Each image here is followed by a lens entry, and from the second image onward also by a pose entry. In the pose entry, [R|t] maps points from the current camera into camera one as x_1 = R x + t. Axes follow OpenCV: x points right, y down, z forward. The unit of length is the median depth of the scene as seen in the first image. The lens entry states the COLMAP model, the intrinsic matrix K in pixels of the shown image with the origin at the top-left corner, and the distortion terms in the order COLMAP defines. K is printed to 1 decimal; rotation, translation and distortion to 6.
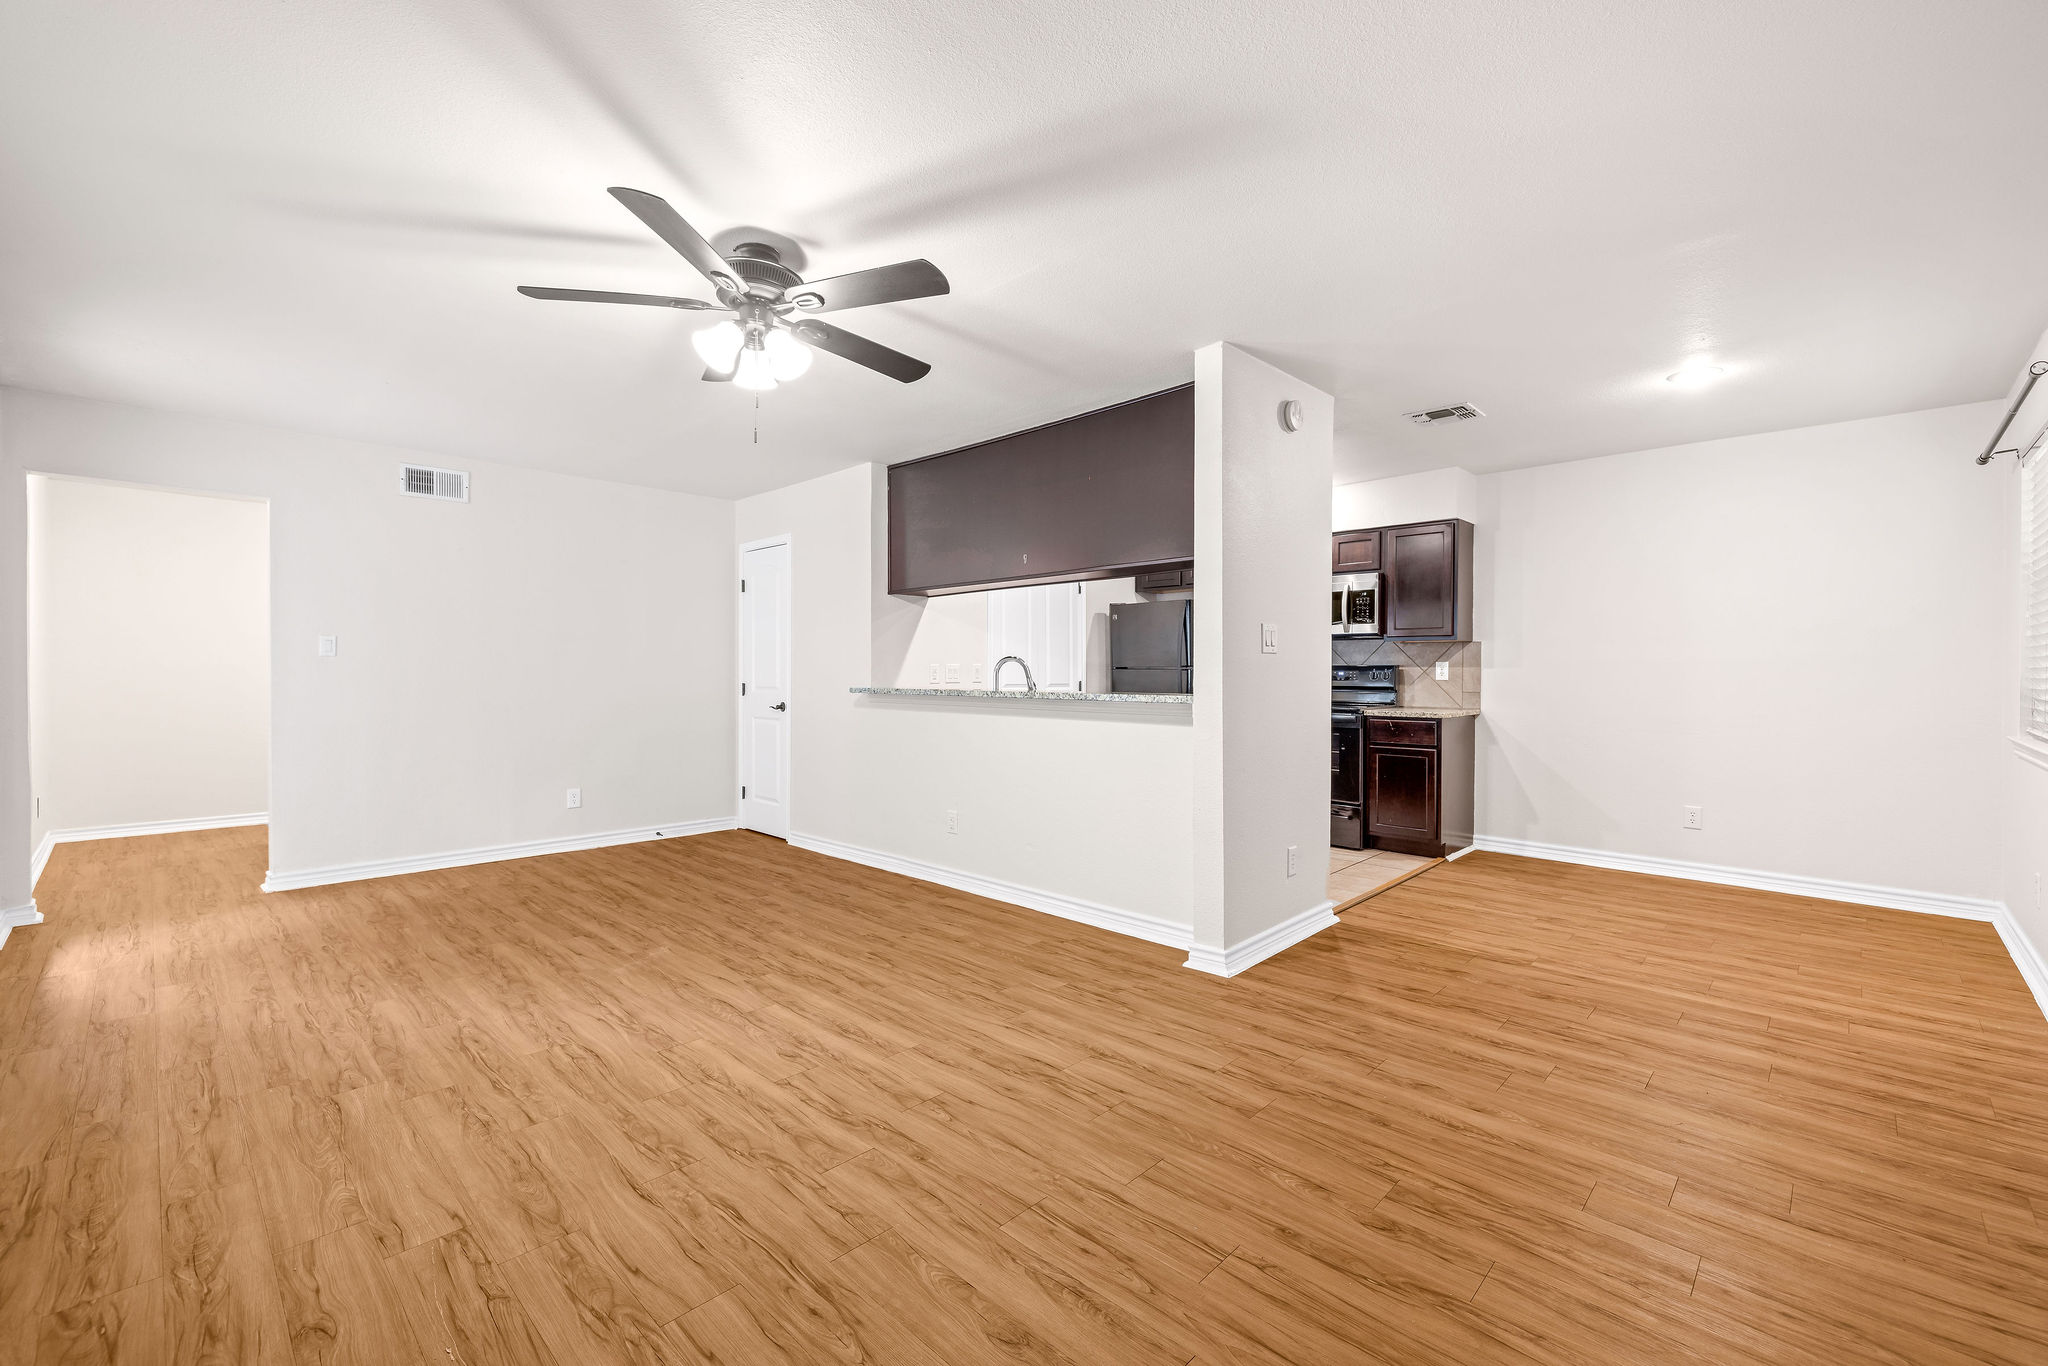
lens RADIAL K [[855.4, 0, 1021.5], [0, 855.4, 682.1], [0, 0, 1]] dist [-0.000662, -0.000325]
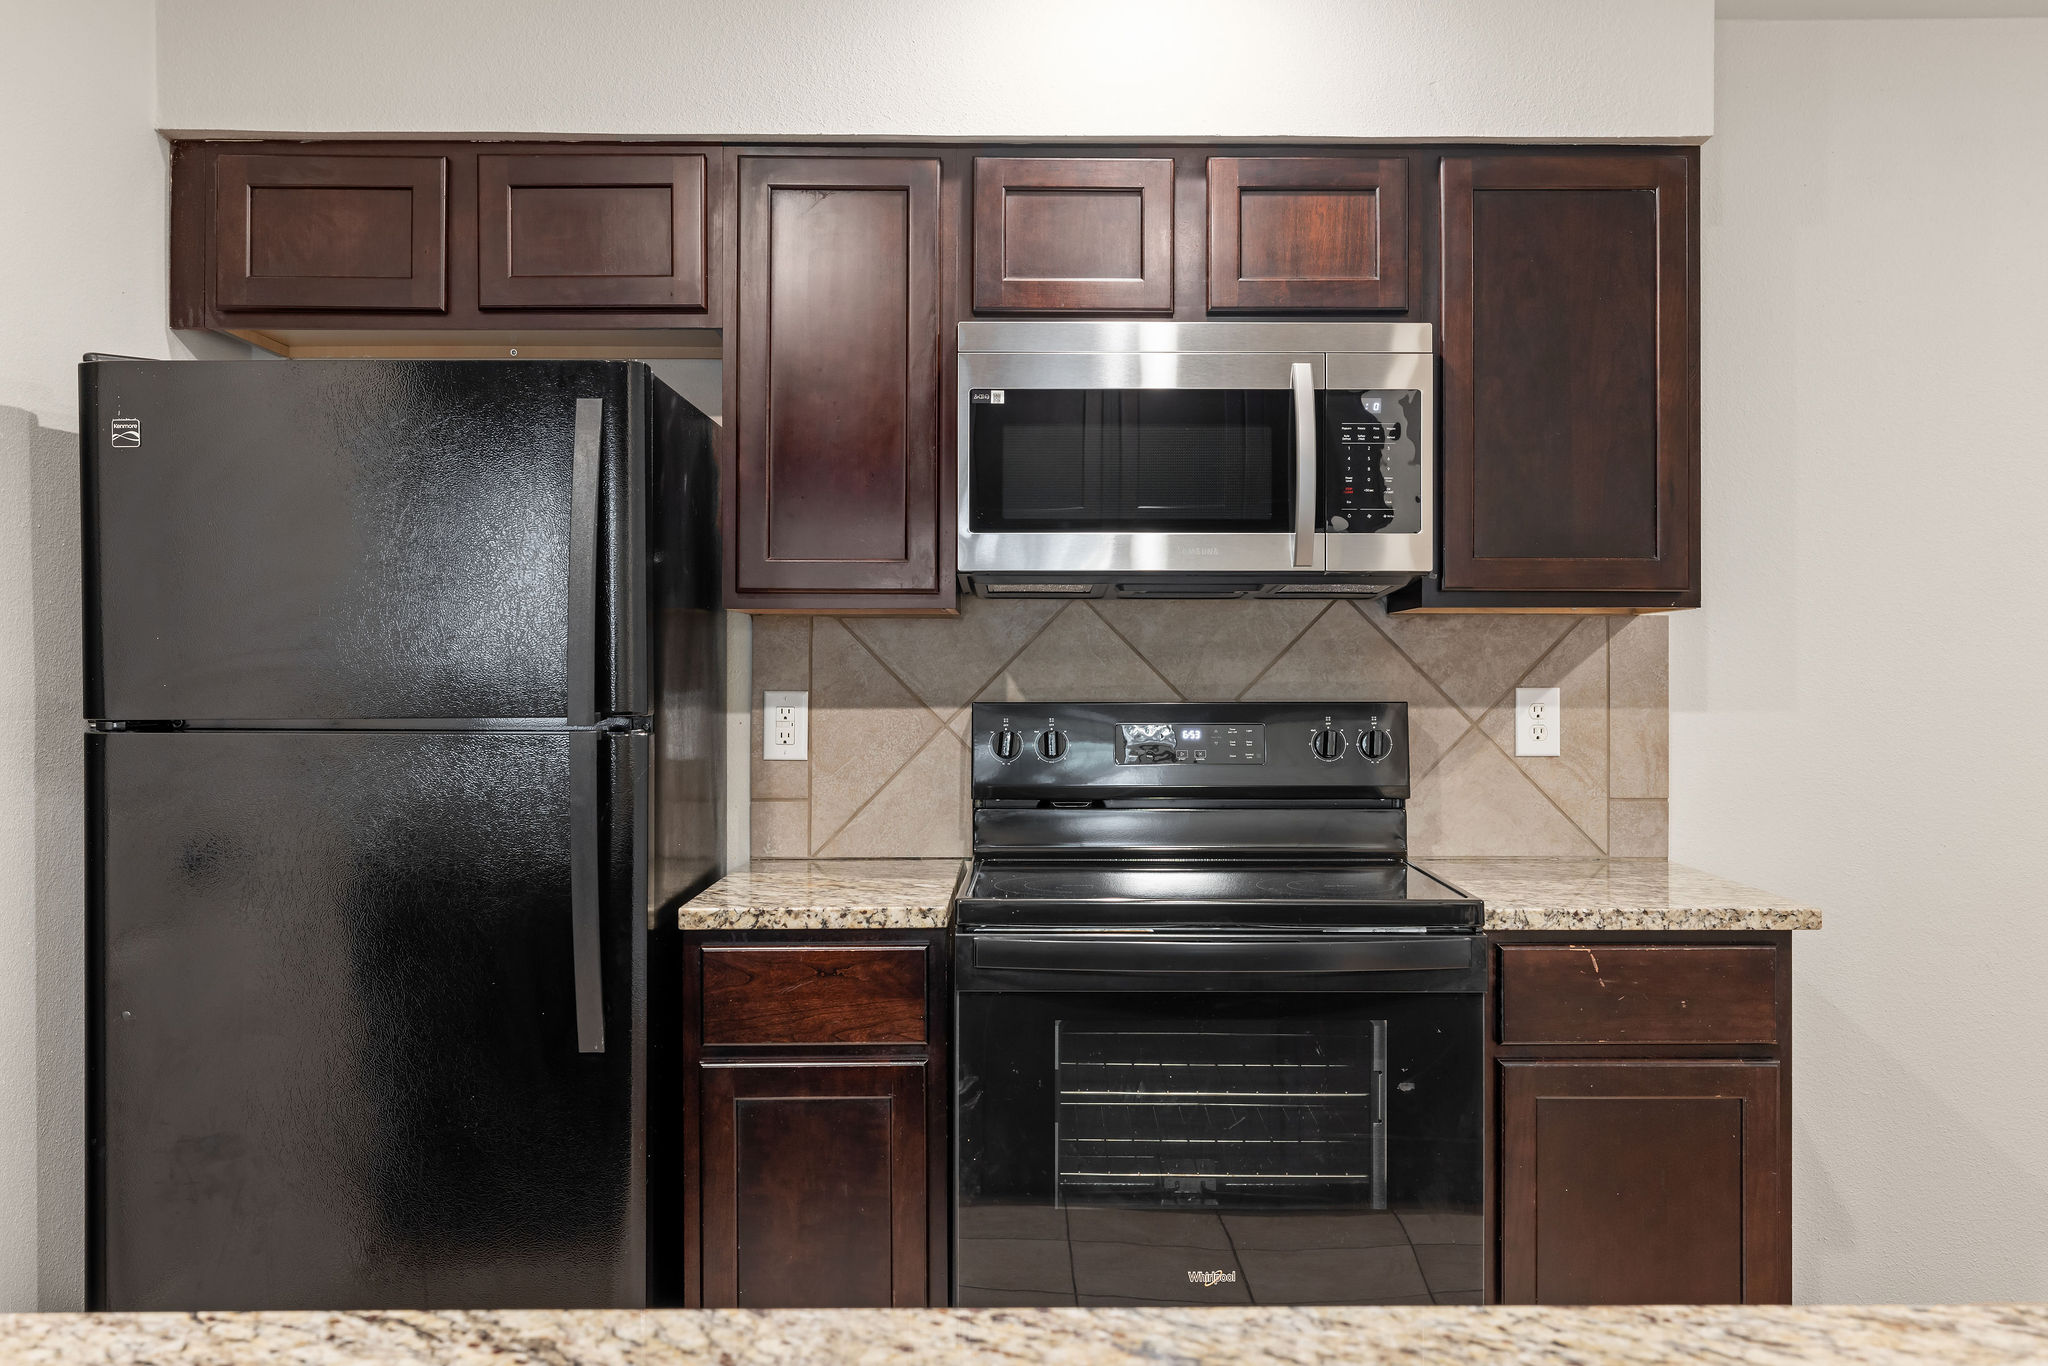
lens RADIAL K [[1775.6, 0, 1038.1], [0, 1775.6, 664.0], [0, 0, 1]] dist [0.001156, 0.003294]
pose [[0.715143, 0.000269, 0.698978, -0.023223], [0.010960, 0.999873, -0.011598, -0.042394], [-0.698892, 0.015955, 0.715049, 1.130968]]
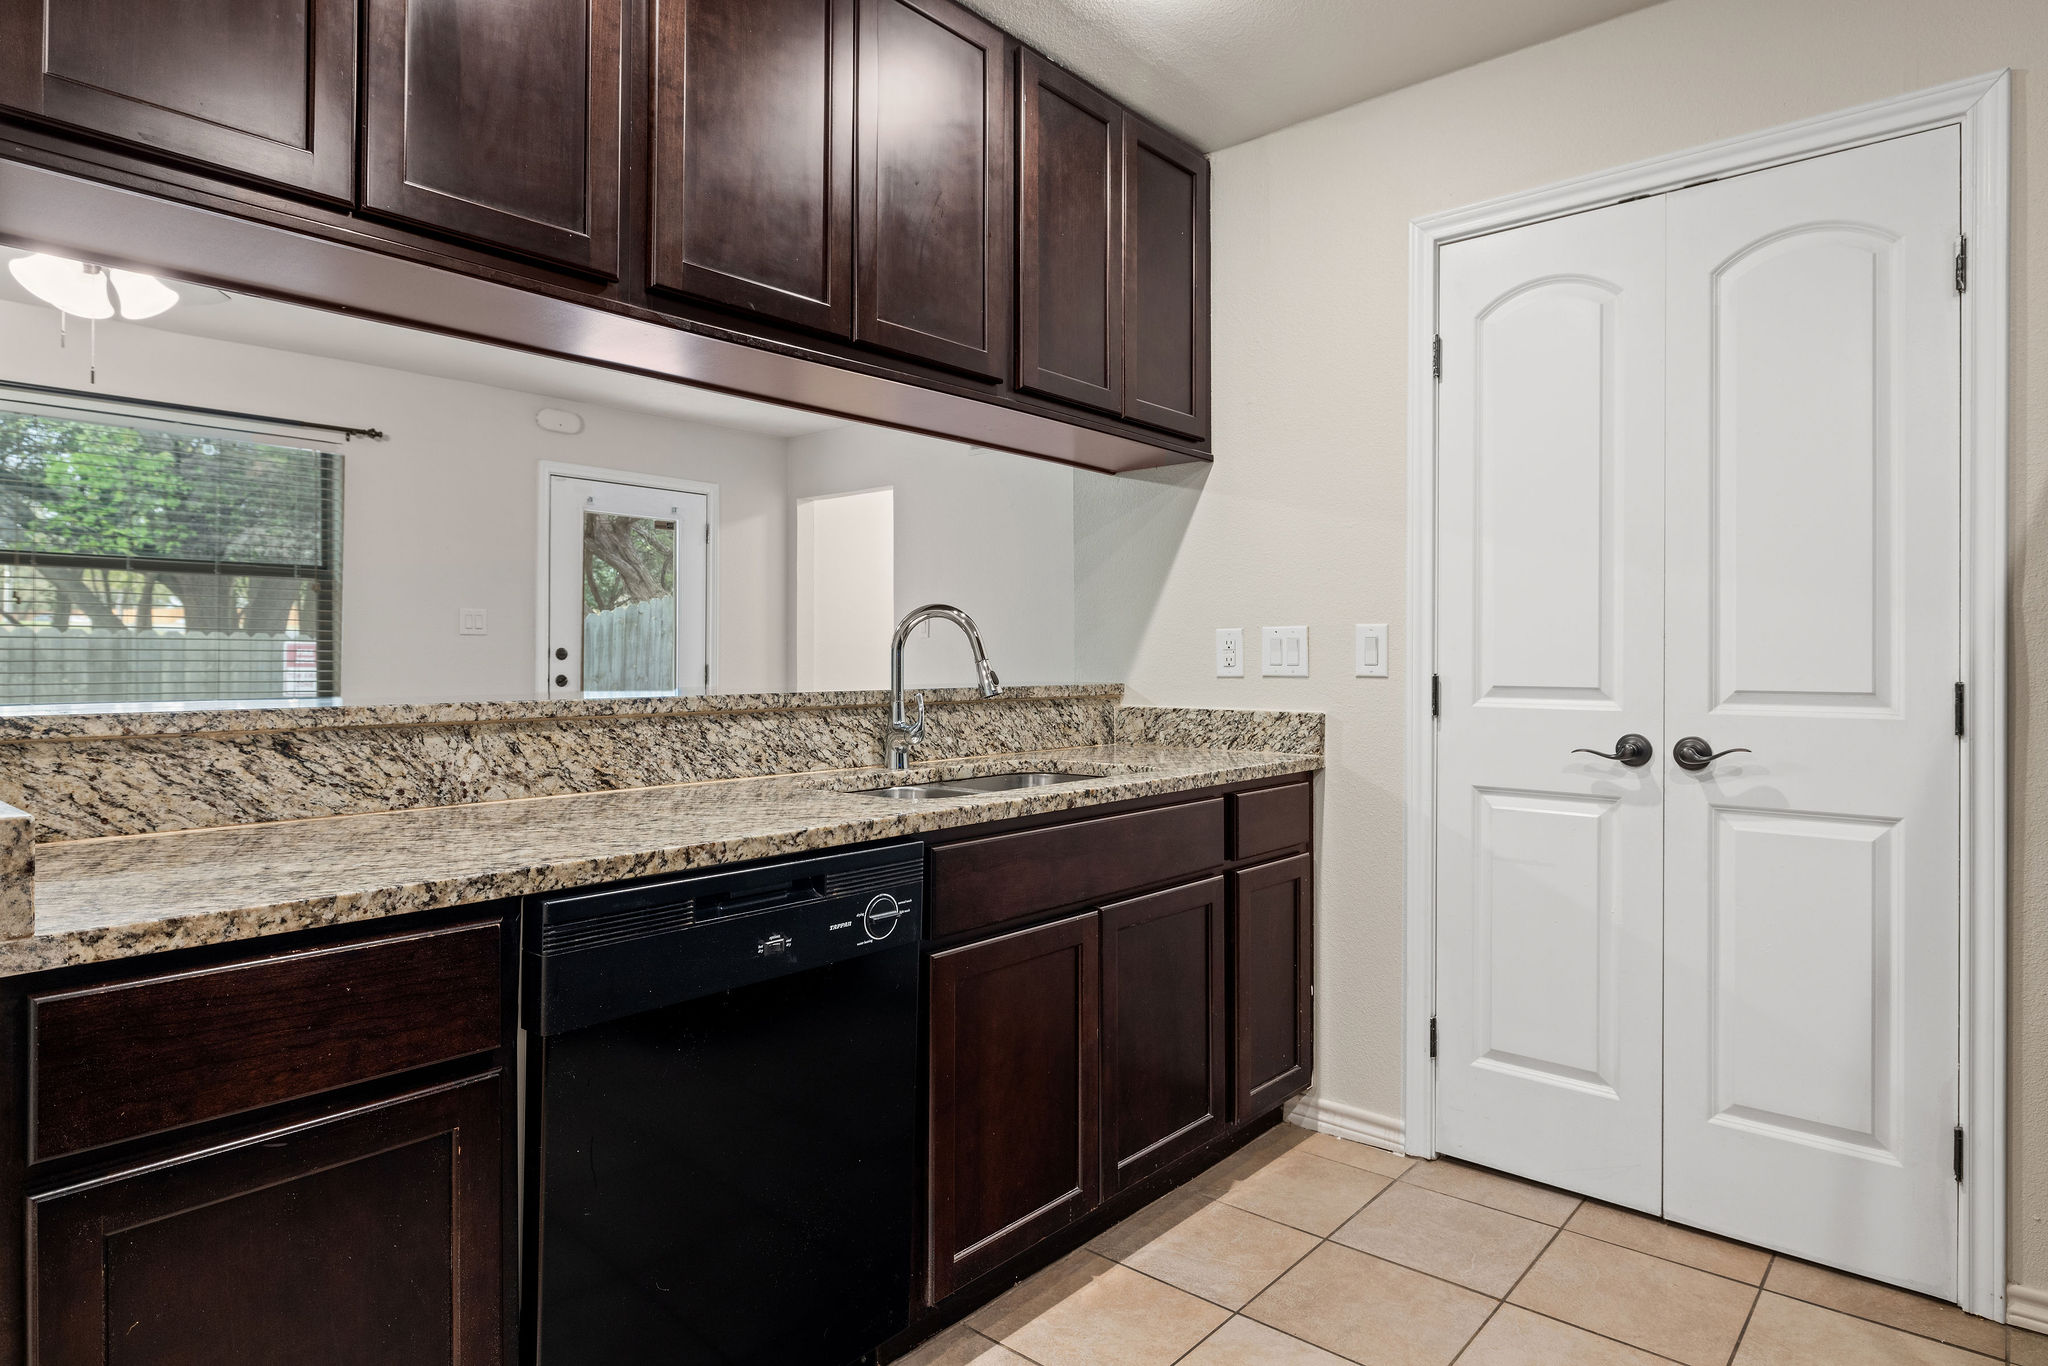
lens RADIAL K [[1152.5, 0, 1022.5], [0, 1152.5, 656.7], [0, 0, 1]] dist [-0.002244, -0.000019]
pose [[0.053411, -0.002257, -0.998570, 0.652191], [-0.011695, 0.999927, -0.002885, -0.008198], [0.998504, 0.011832, 0.053381, 1.364735]]
